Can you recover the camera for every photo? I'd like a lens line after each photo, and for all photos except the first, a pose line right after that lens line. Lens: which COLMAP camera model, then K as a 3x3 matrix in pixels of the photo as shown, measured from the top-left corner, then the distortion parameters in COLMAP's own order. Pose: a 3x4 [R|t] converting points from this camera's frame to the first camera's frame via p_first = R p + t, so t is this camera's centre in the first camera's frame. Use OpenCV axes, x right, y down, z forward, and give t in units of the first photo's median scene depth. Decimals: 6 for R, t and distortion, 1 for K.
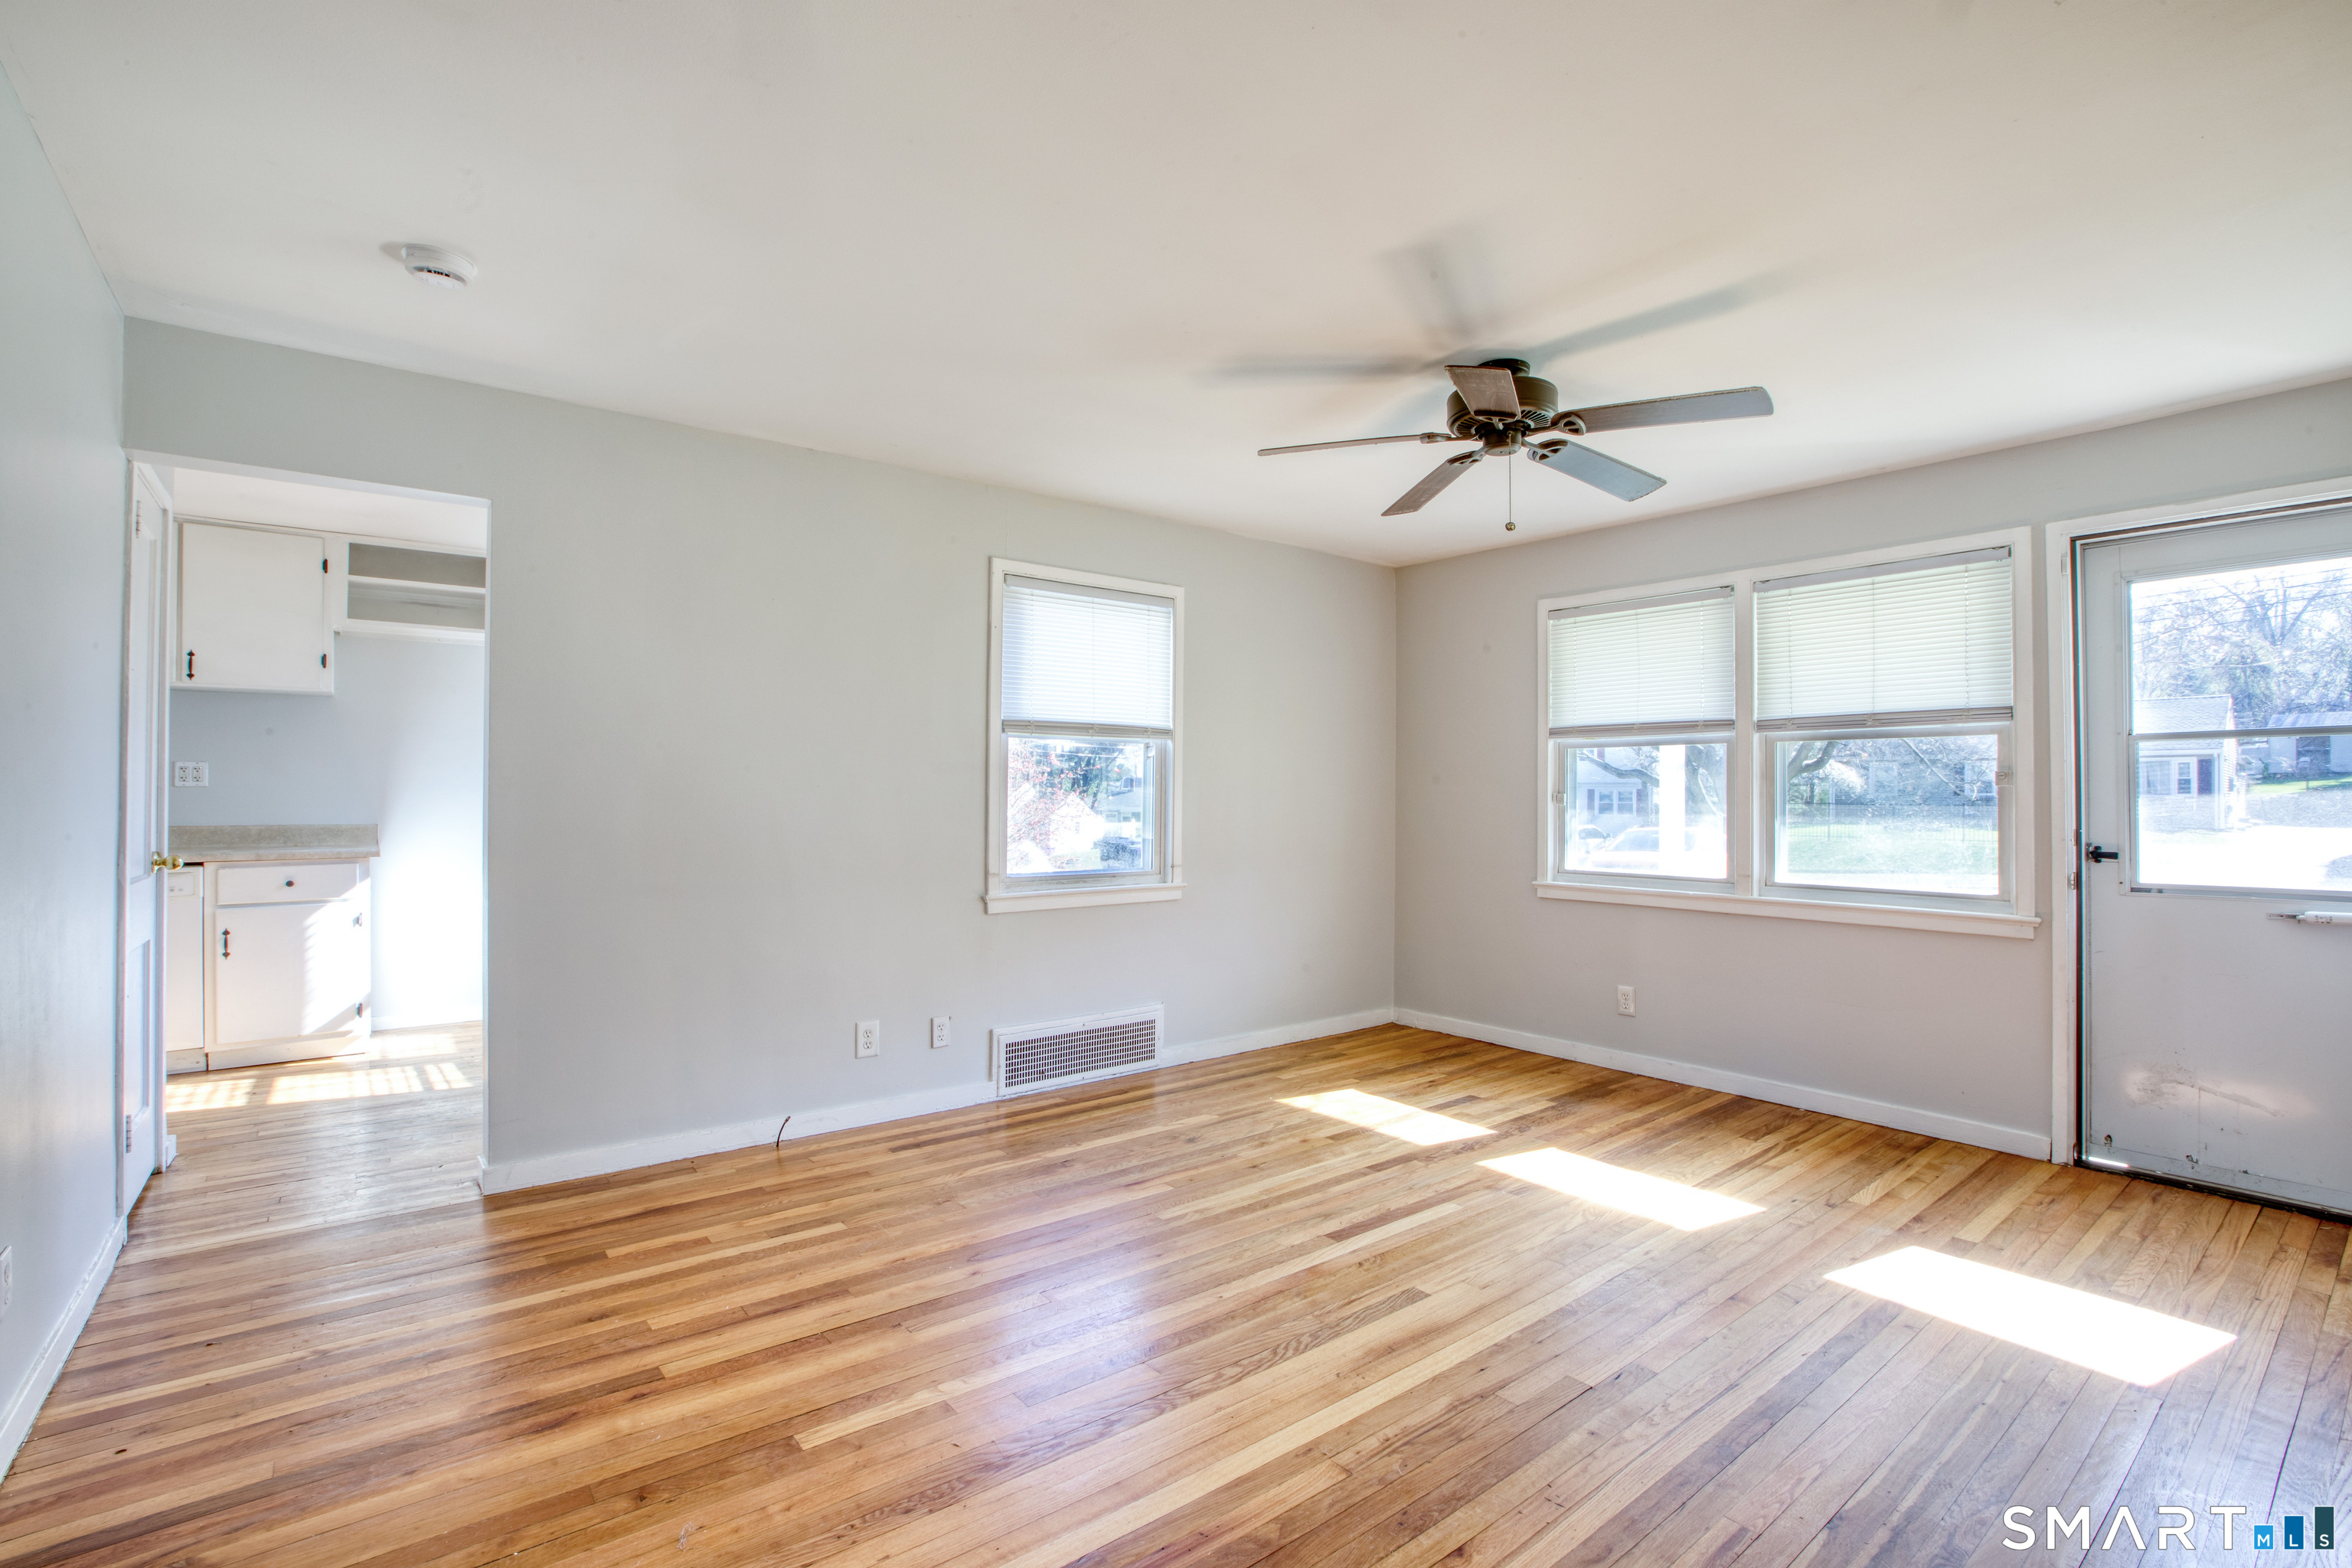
lens RADIAL K [[1072.7, 0, 1183.1], [0, 1072.7, 789.4], [0, 0, 1]] dist [-0.048325, 0.013864]
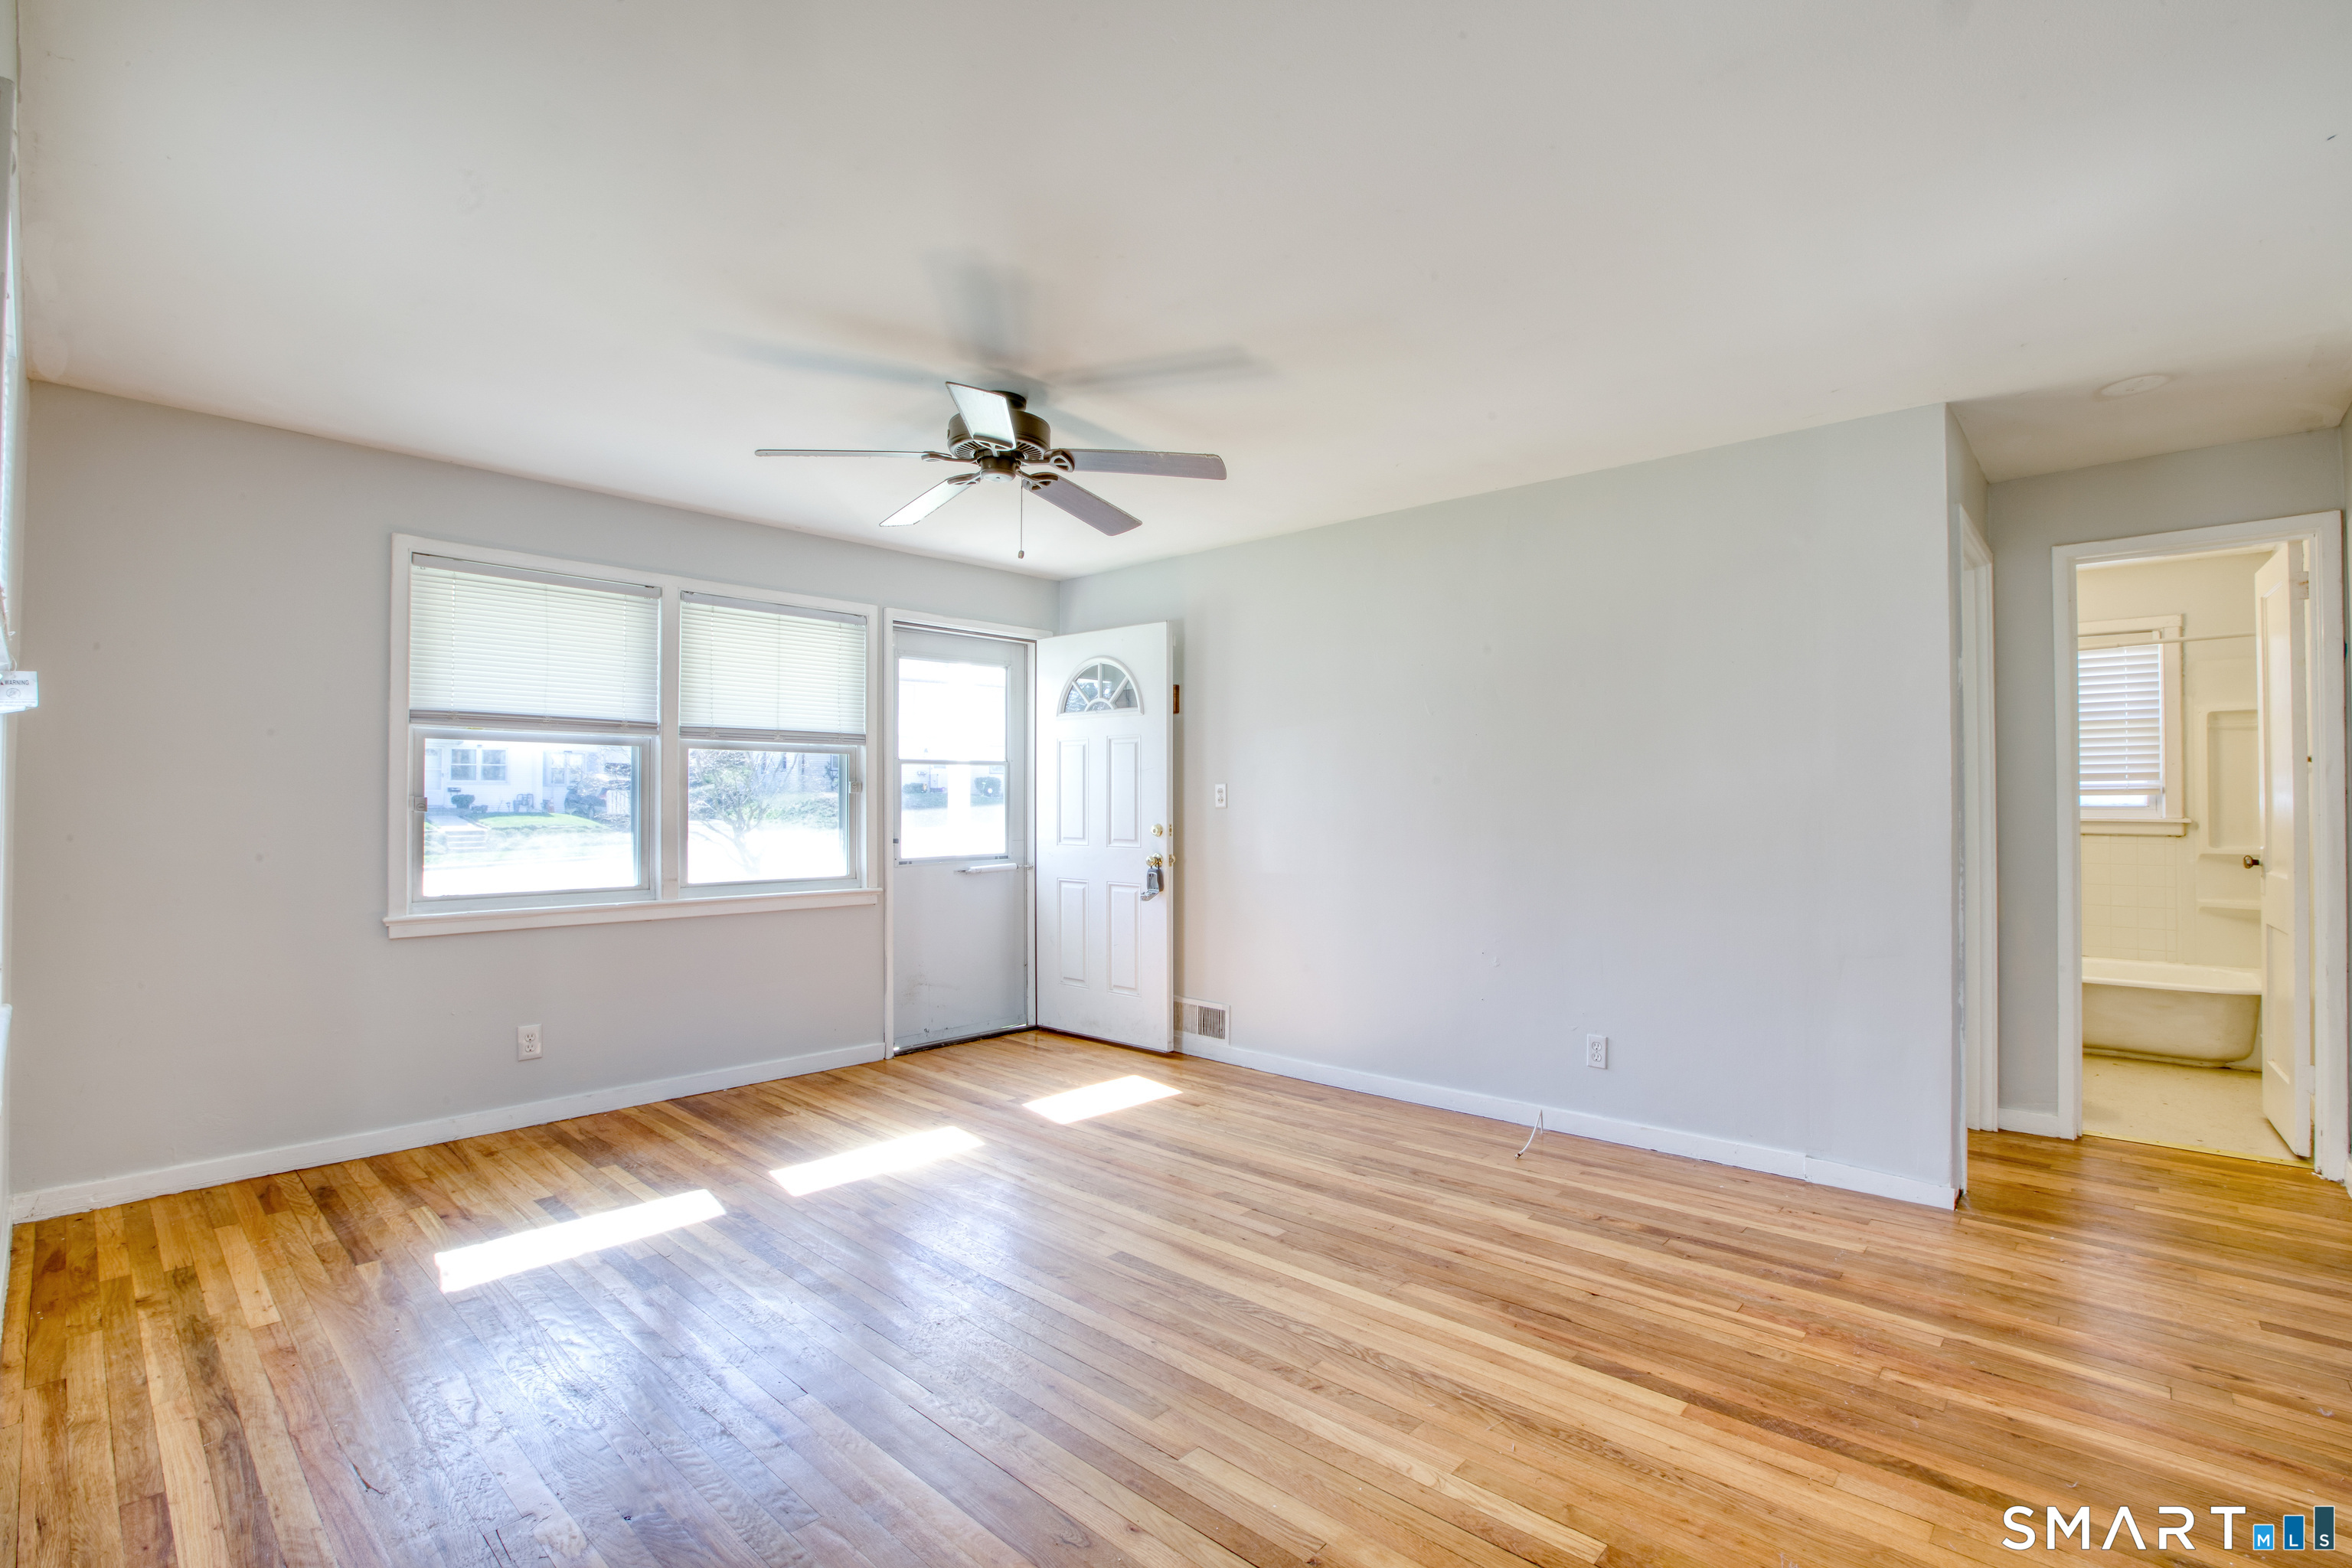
lens RADIAL K [[1072.7, 0, 1167.9], [0, 1072.7, 793.8], [0, 0, 1]] dist [-0.048325, 0.013864]
pose [[-0.146257, 0.004558, 0.989236, -0.643795], [-0.007244, 0.999958, -0.005678, 0.002608], [-0.989220, -0.007996, -0.146218, 0.817858]]
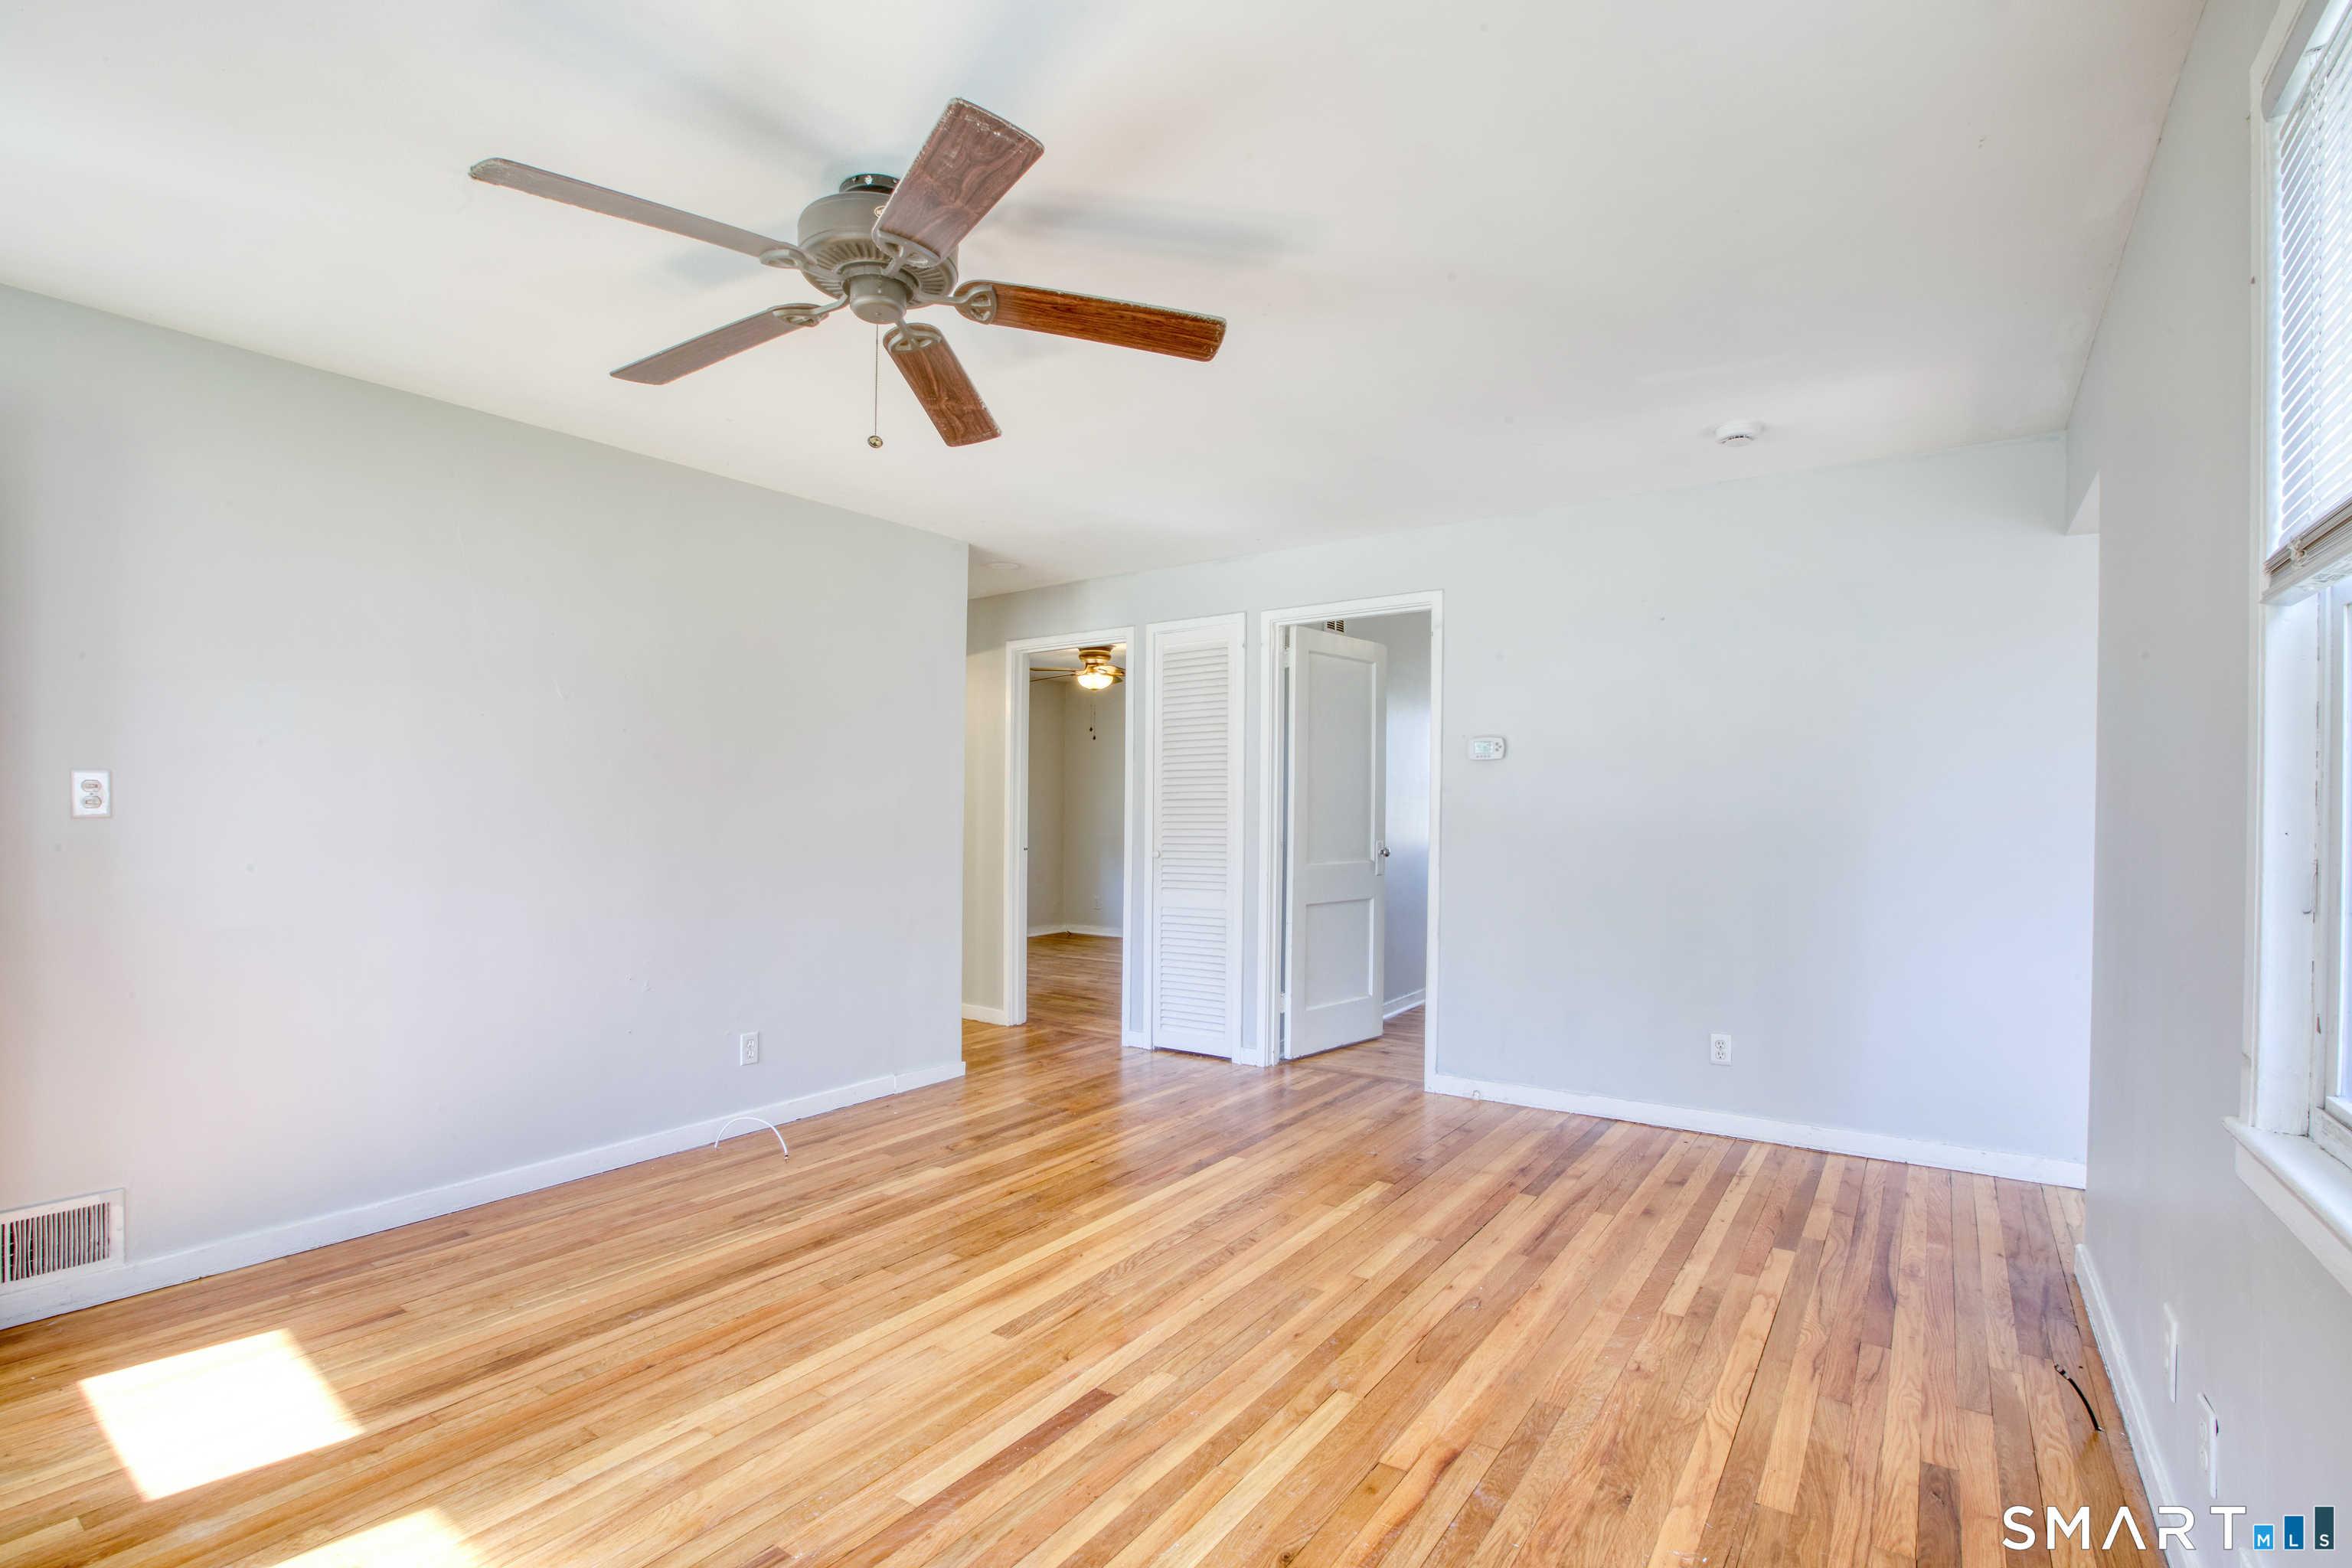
lens RADIAL K [[1072.7, 0, 1172.7], [0, 1072.7, 784.5], [0, 0, 1]] dist [-0.048325, 0.013864]
pose [[-0.962928, -0.010314, -0.269562, 0.247293], [-0.001314, 0.999436, -0.033548, 0.014389], [0.269756, -0.031951, -0.962399, 1.441015]]
